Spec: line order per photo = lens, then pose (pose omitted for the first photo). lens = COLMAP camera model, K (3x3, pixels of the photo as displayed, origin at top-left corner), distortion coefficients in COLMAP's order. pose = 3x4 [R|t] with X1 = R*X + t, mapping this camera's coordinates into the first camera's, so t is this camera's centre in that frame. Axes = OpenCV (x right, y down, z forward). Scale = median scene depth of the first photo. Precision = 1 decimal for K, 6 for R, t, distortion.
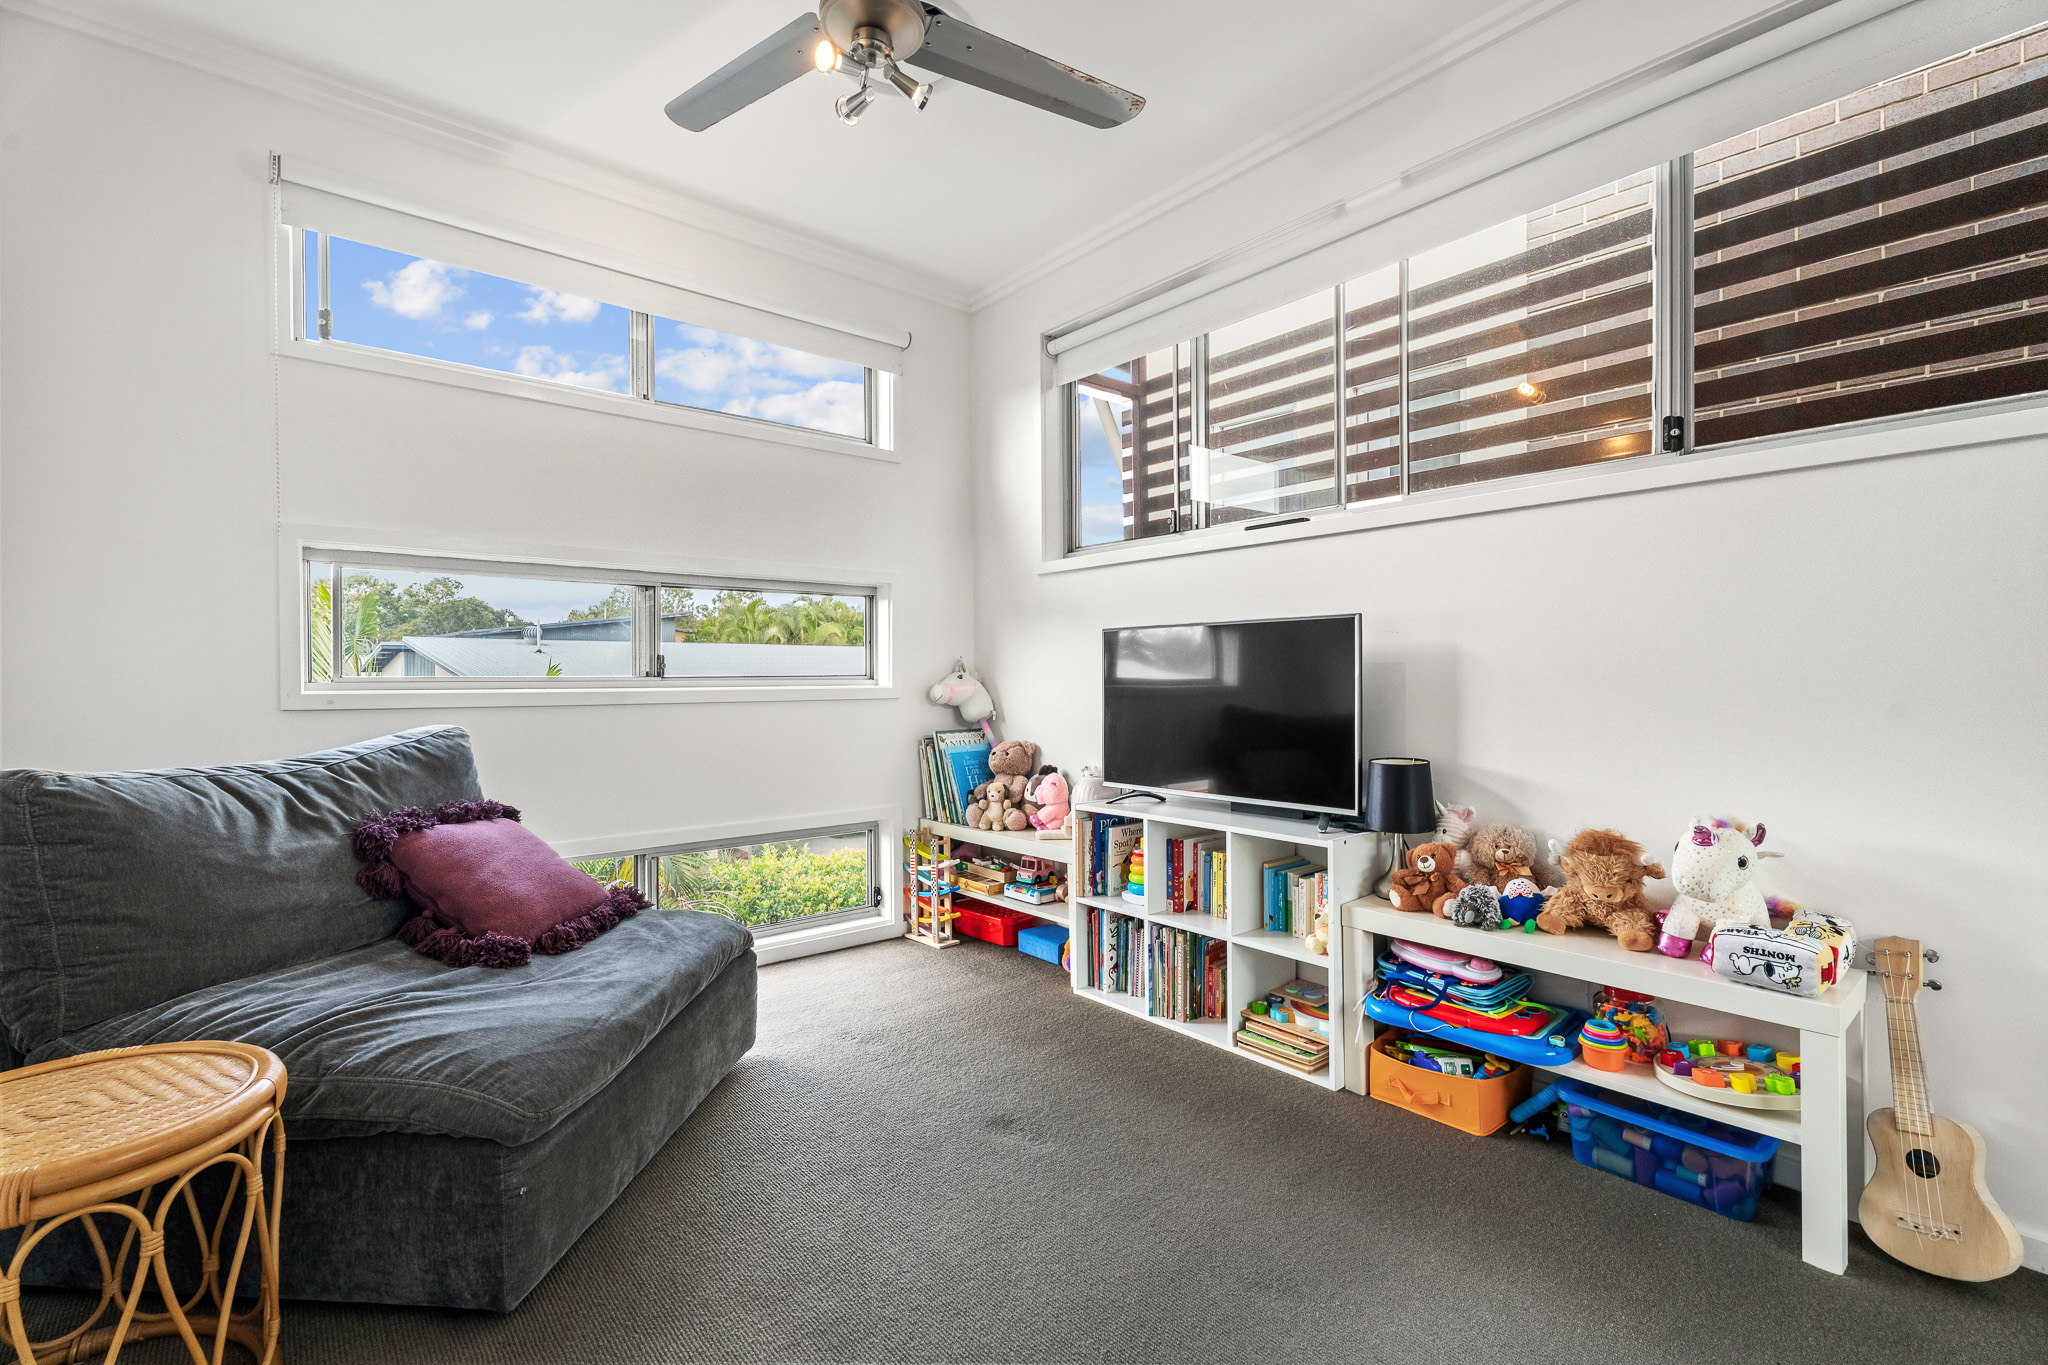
lens RADIAL K [[915.5, 0, 1024.5], [0, 915.5, 685.5], [0, 0, 1]] dist [0.001981, 0.000384]
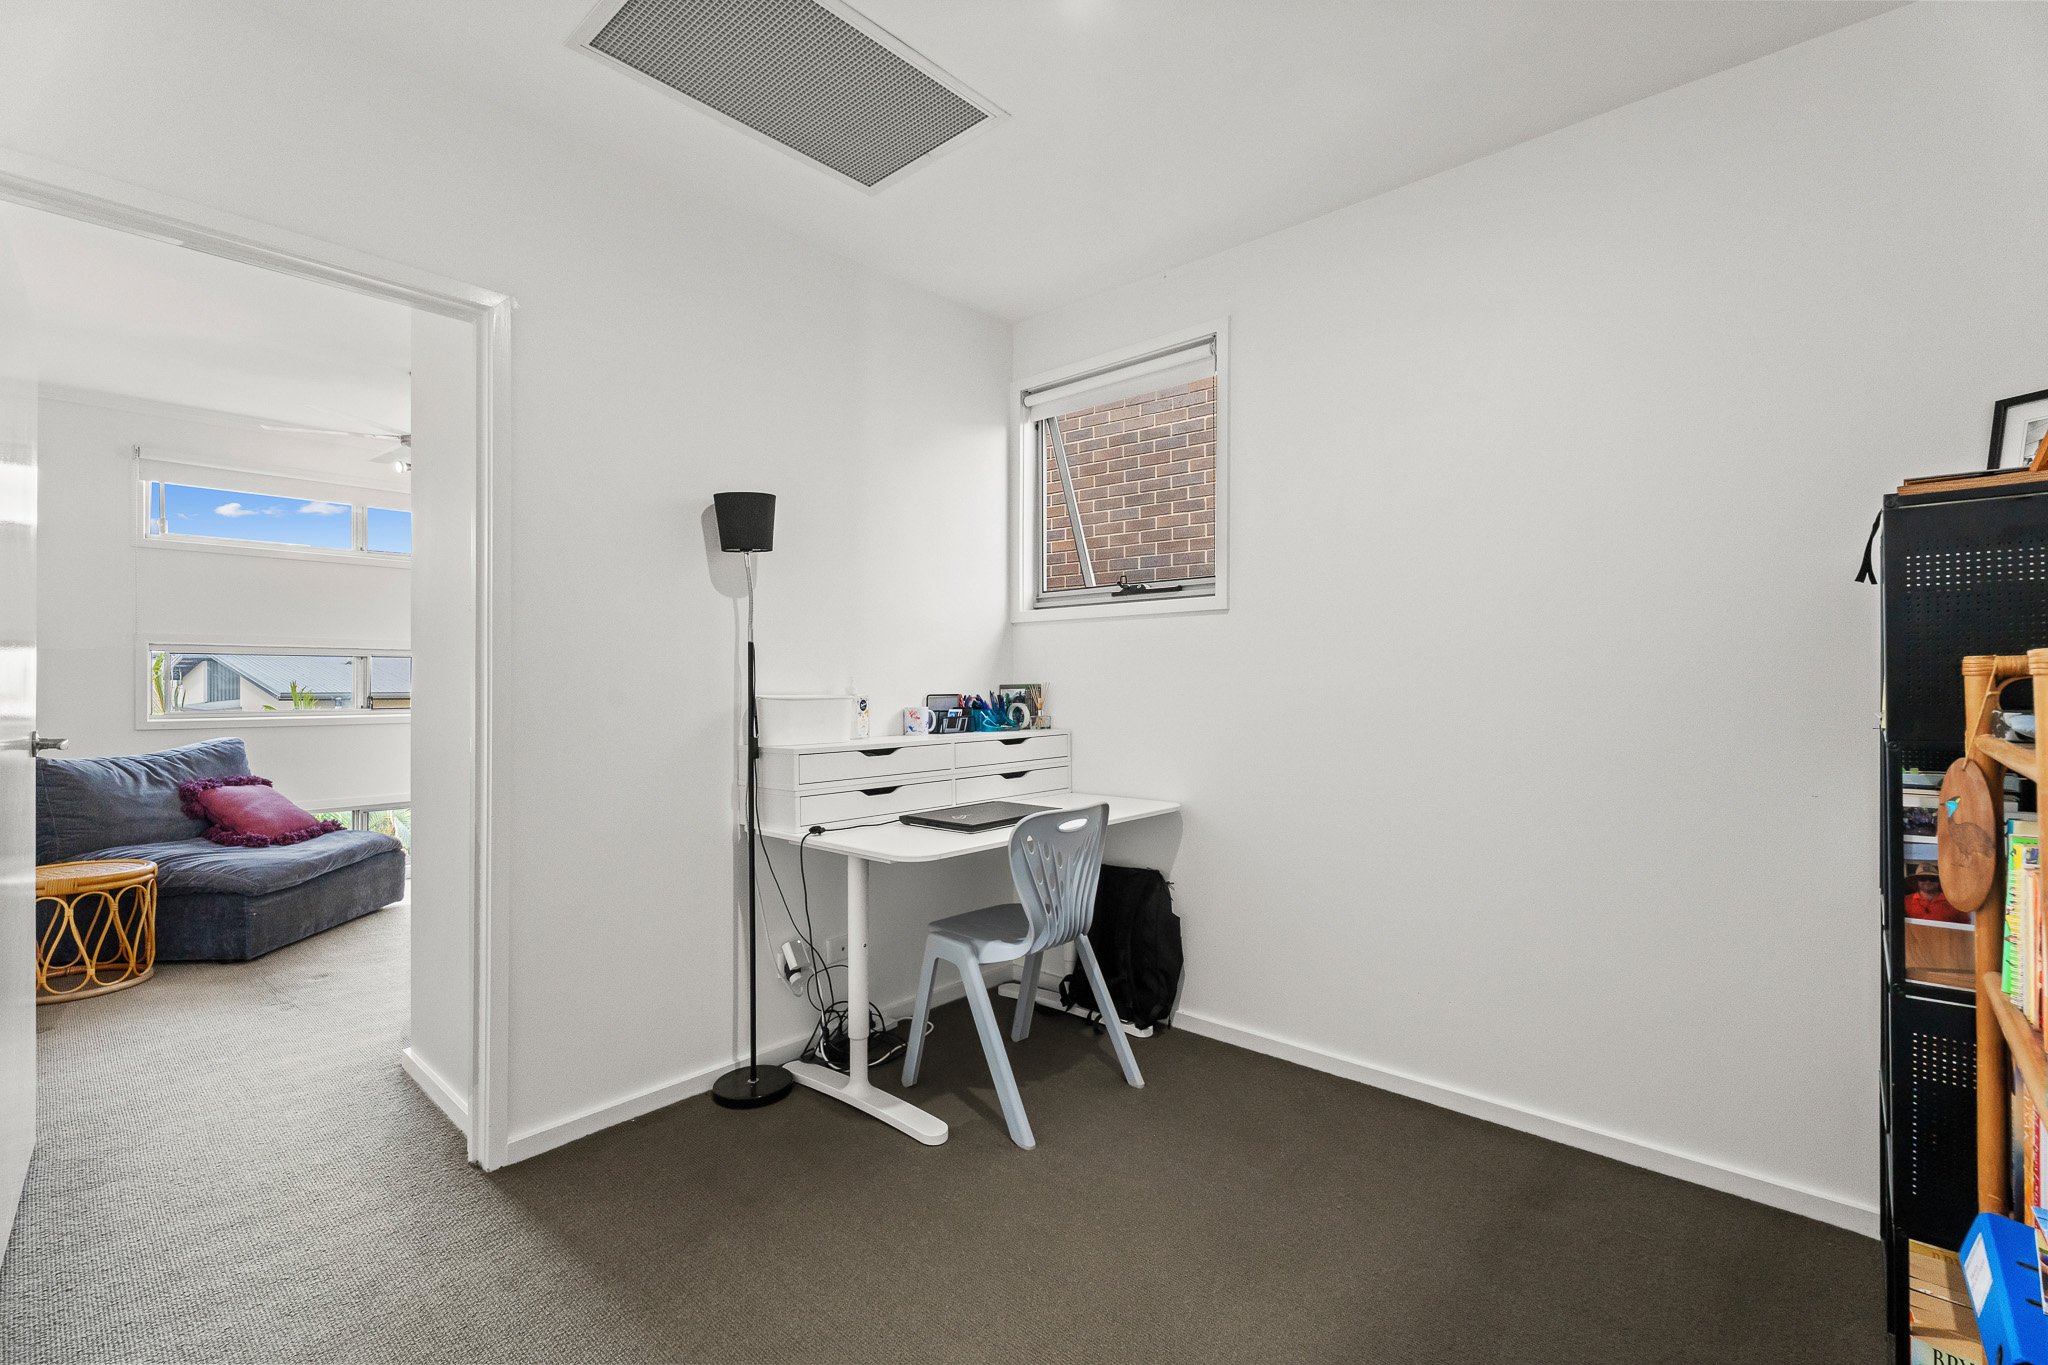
lens RADIAL K [[915.5, 0, 1023.3], [0, 915.5, 678.7], [0, 0, 1]] dist [0.001981, 0.000384]
pose [[0.991022, 0.003469, 0.133653, 0.955036], [-0.001811, 0.999920, -0.012525, -0.073808], [-0.133686, 0.012170, 0.990949, -1.421462]]
